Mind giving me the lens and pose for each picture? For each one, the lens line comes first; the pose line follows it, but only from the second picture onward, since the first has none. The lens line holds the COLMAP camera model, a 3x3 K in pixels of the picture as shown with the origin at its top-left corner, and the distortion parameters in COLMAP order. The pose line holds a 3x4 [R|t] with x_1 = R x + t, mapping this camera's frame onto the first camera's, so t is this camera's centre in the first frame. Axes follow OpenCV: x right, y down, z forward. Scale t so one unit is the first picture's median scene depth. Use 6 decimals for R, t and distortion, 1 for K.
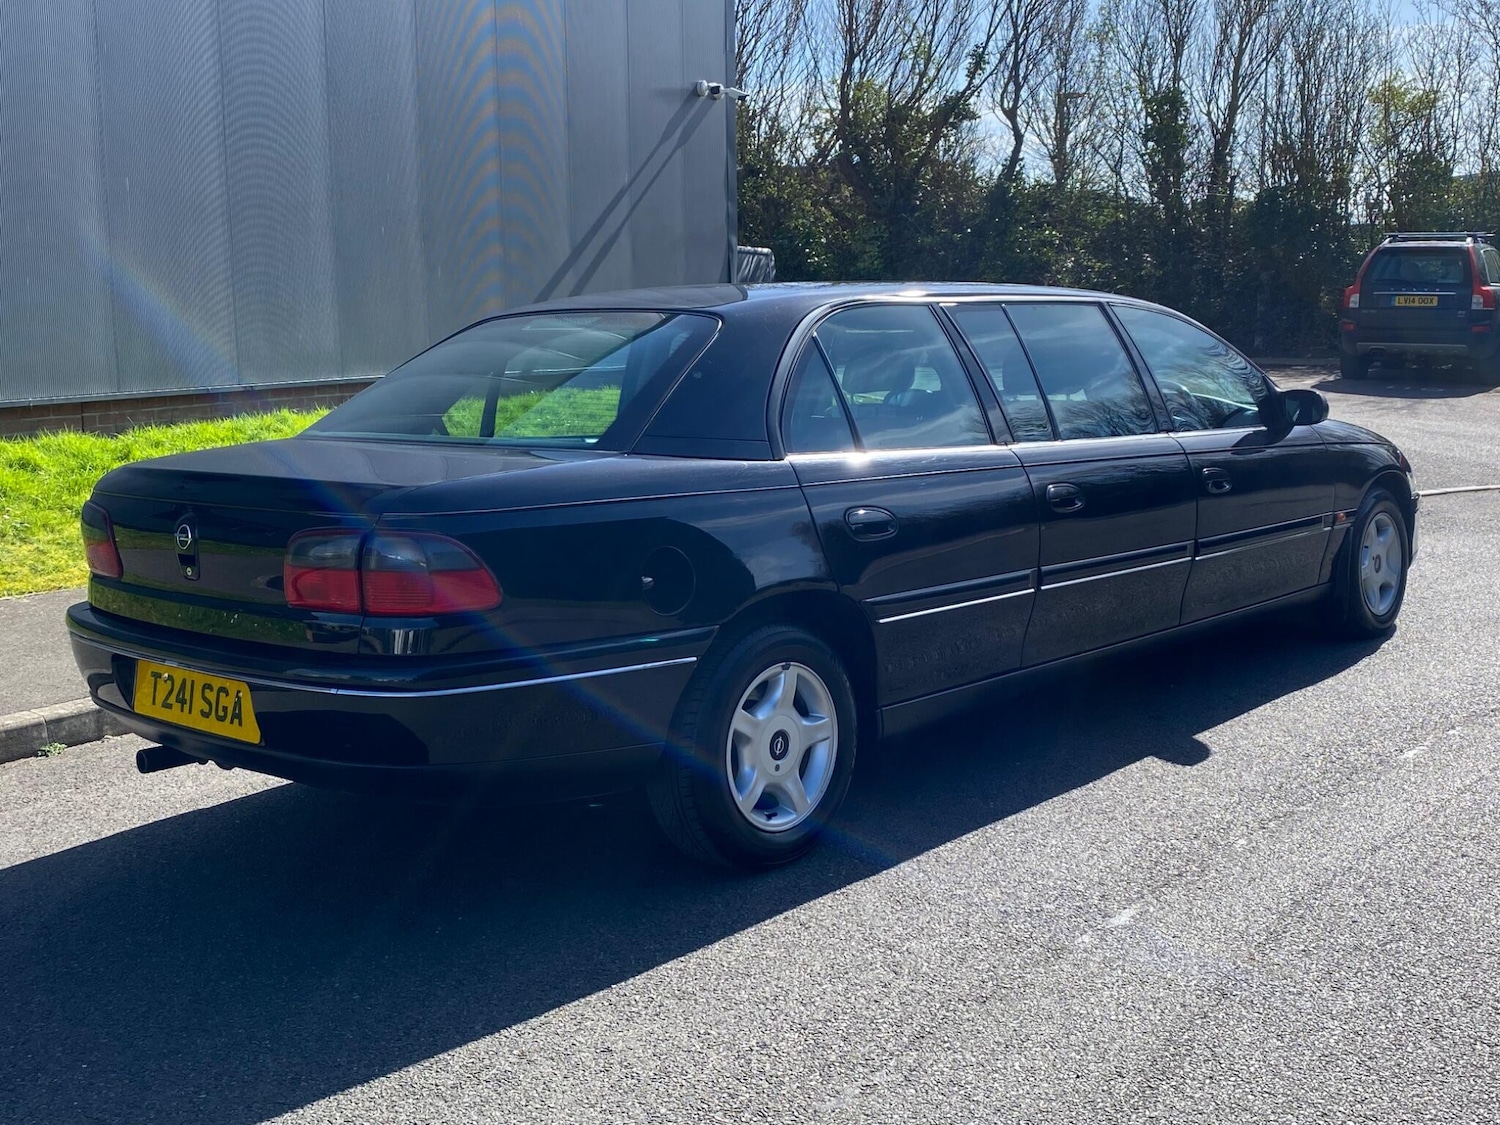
lens RADIAL K [[1722.0, 0, 747.1], [0, 1722.0, 564.3], [0, 0, 1]] dist [0.128781, -0.367738]
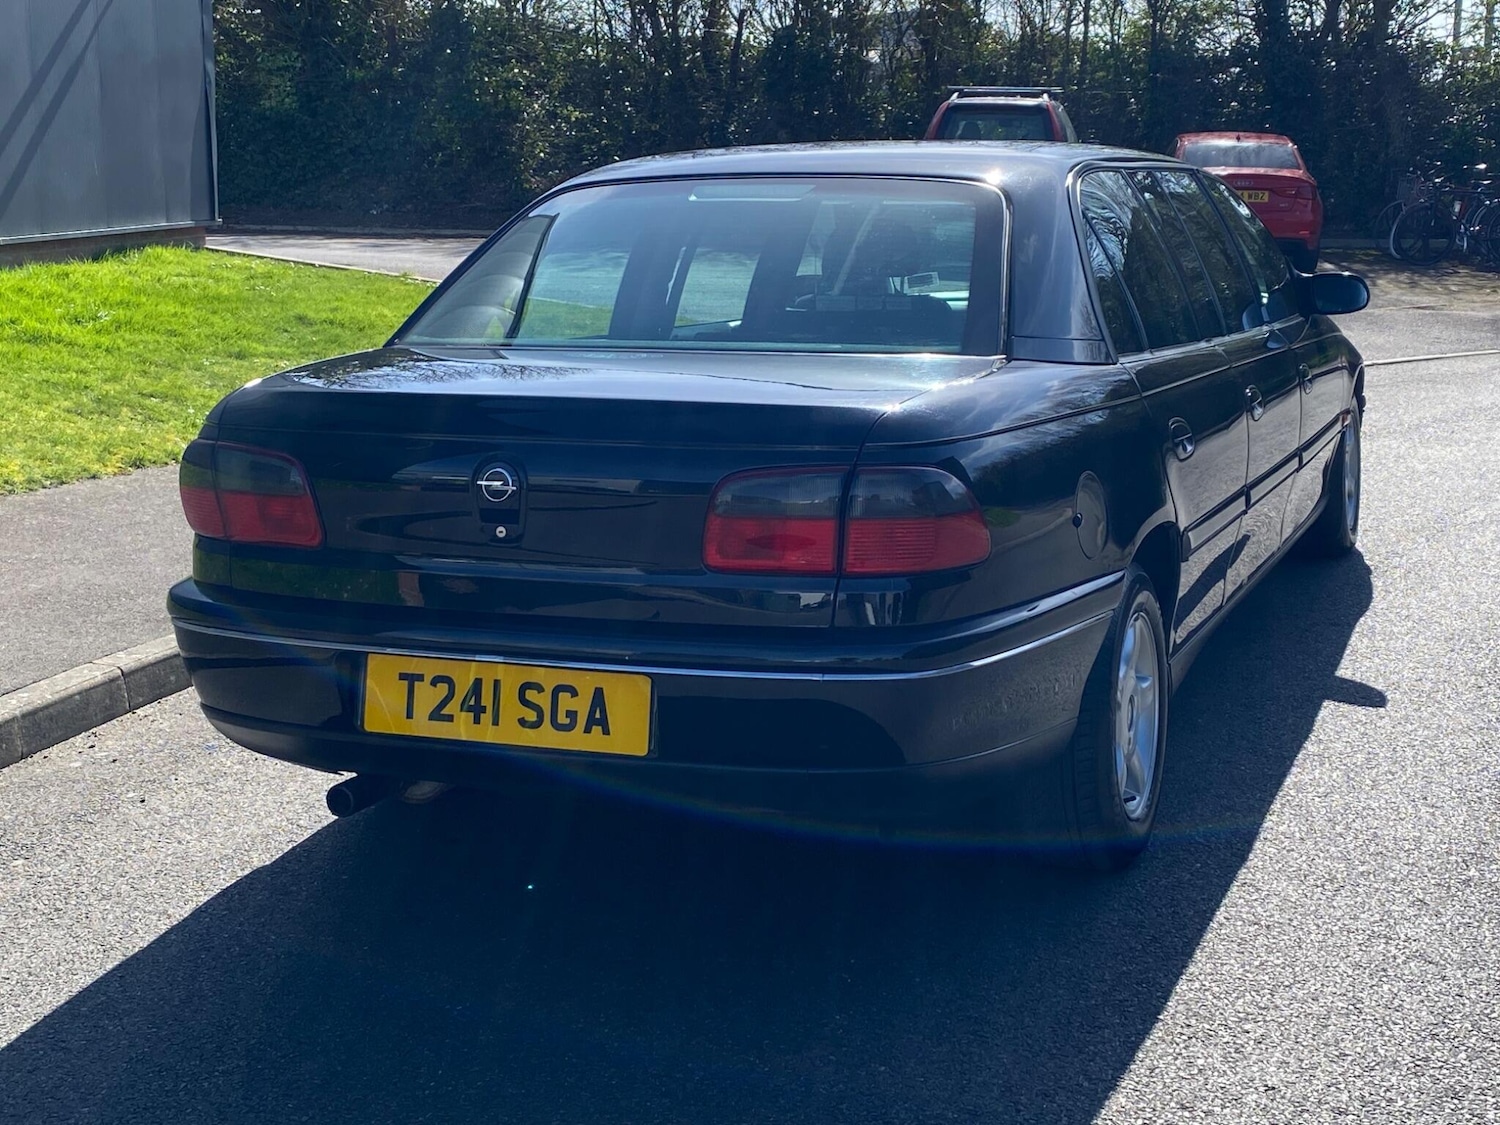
lens RADIAL K [[2190.7, 0, 755.0], [0, 2190.7, 560.0], [0, 0, 1]] dist [0.223305, -0.778897]
pose [[0.934225, -0.048796, 0.353330, -0.189878], [0.038042, 0.998579, 0.037321, -0.005119], [-0.354649, -0.021425, 0.934754, 0.031495]]
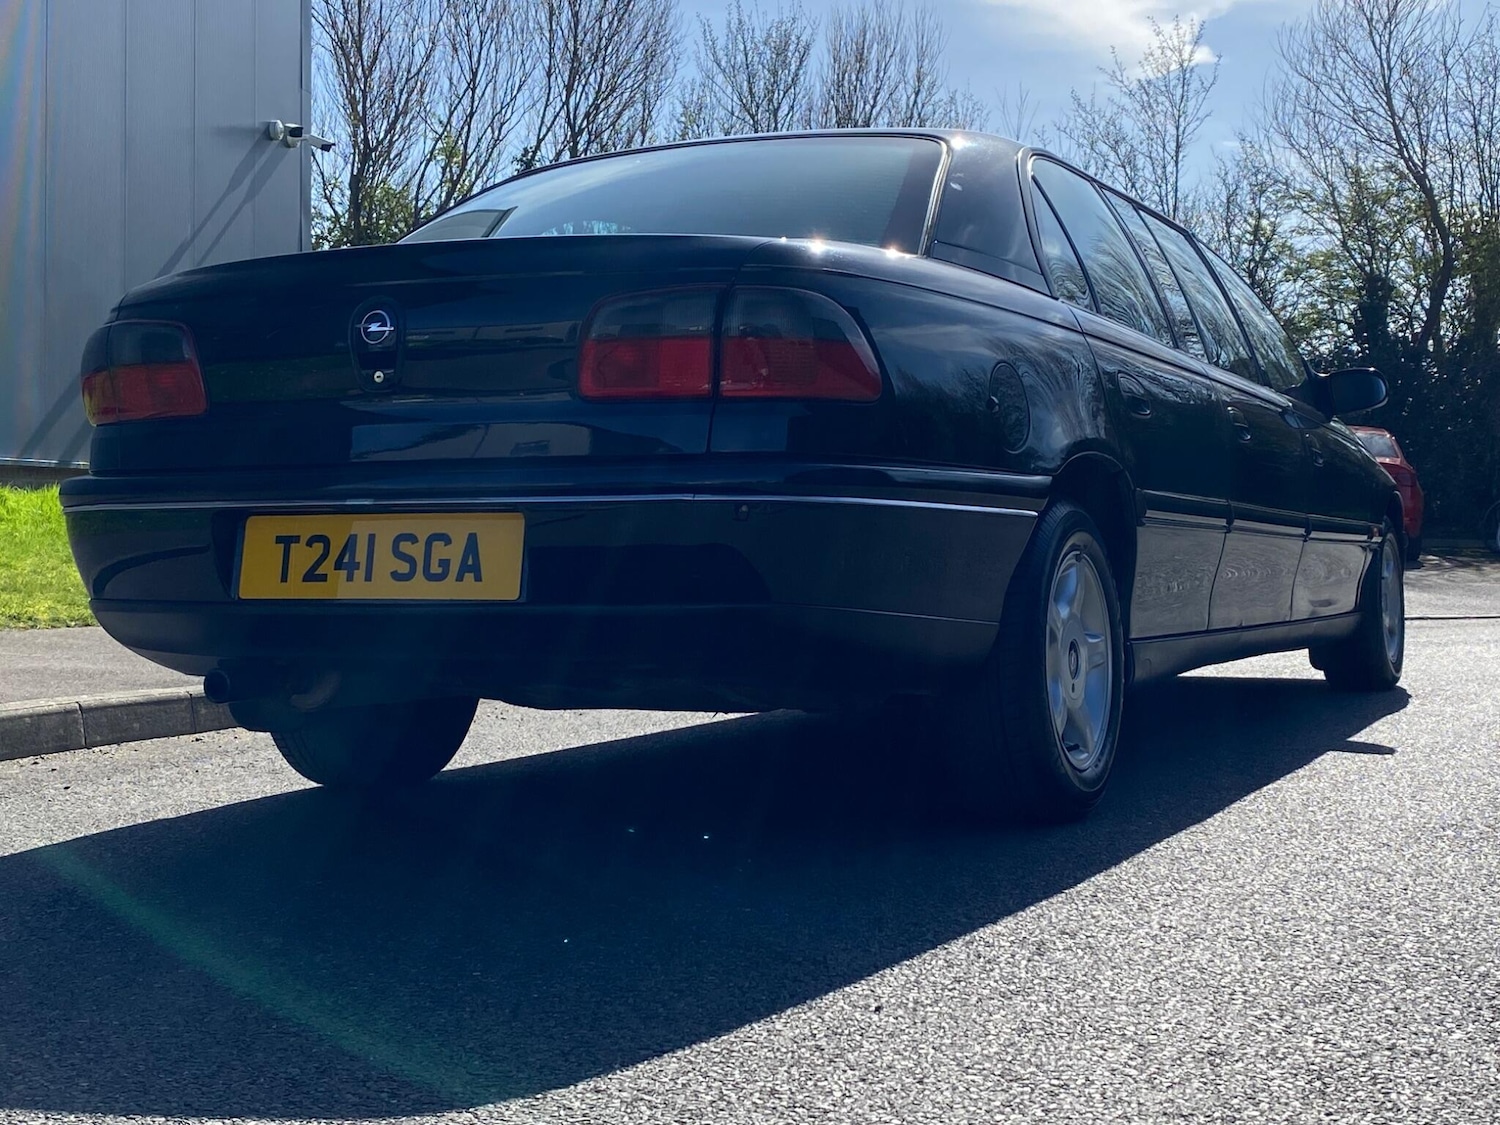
lens RADIAL K [[2199.3, 0, 752.3], [0, 2199.3, 581.9], [0, 0, 1]] dist [0.230586, -0.798699]
pose [[0.954607, 0.013843, 0.297548, -0.153232], [0.024730, 0.991788, -0.125481, 0.070883], [-0.296841, 0.127144, 0.946425, 0.036216]]
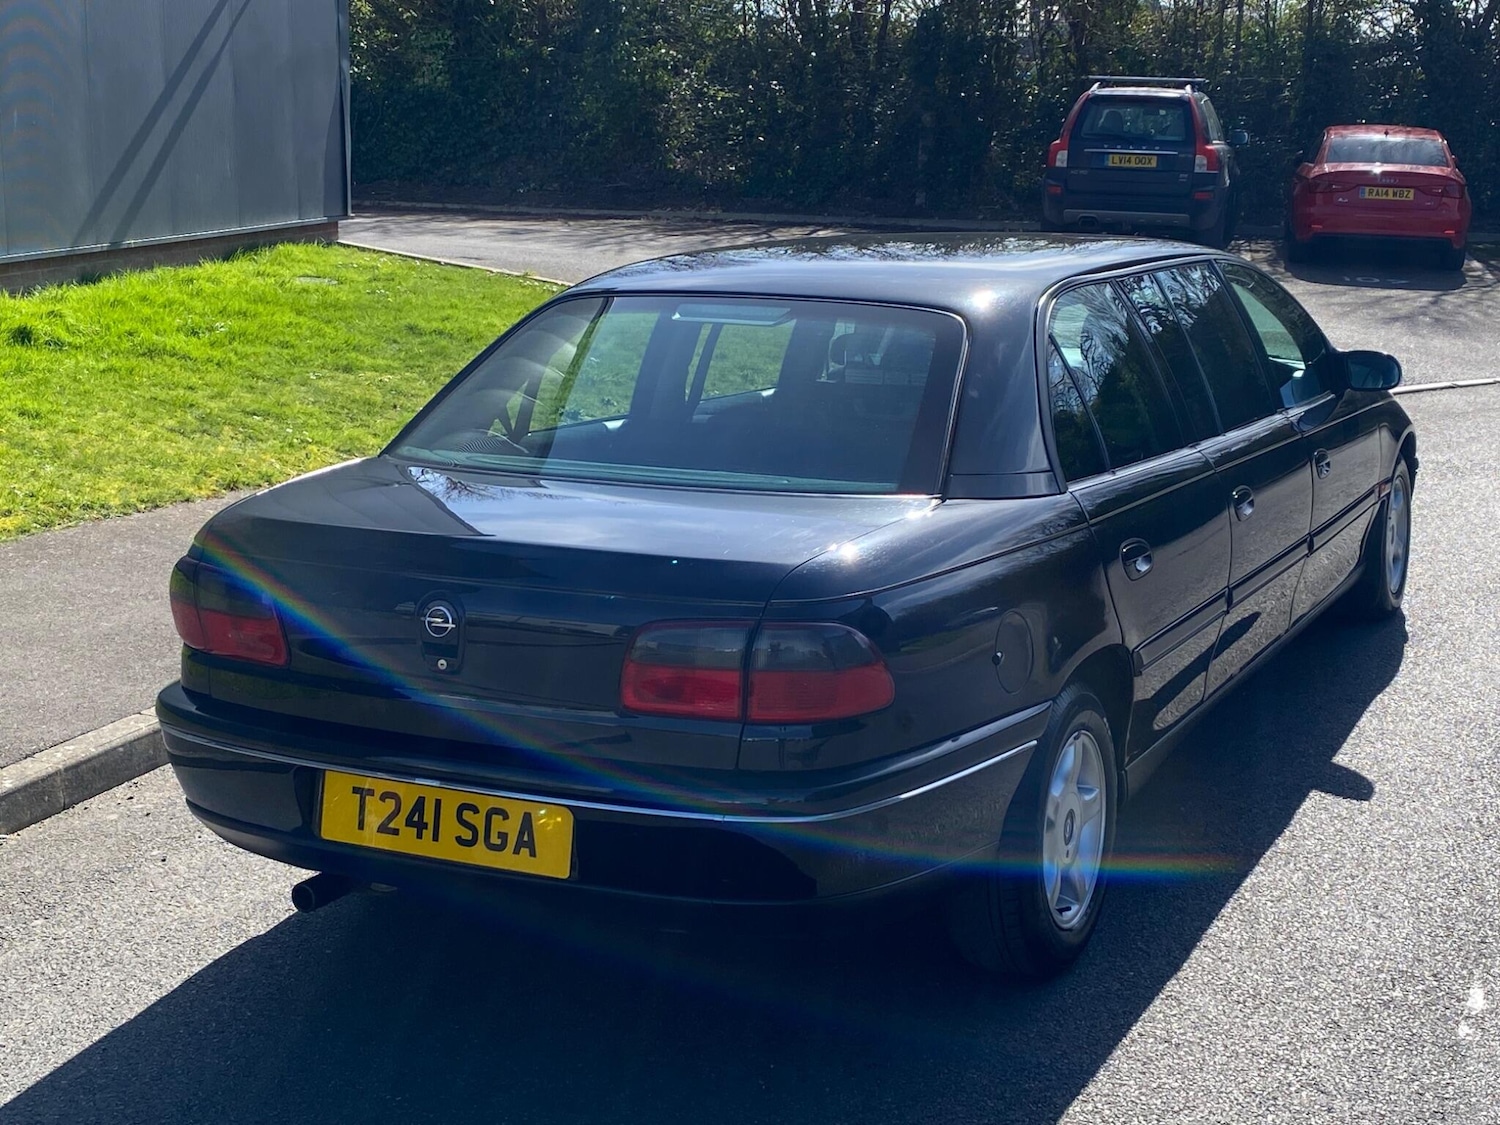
lens RADIAL K [[2199.3, 0, 752.3], [0, 2199.3, 581.9], [0, 0, 1]] dist [0.230586, -0.798699]
pose [[0.960239, -0.032400, 0.277294, -0.160042], [0.014306, 0.997649, 0.067028, -0.034271], [-0.278814, -0.060396, 0.958444, -0.001490]]
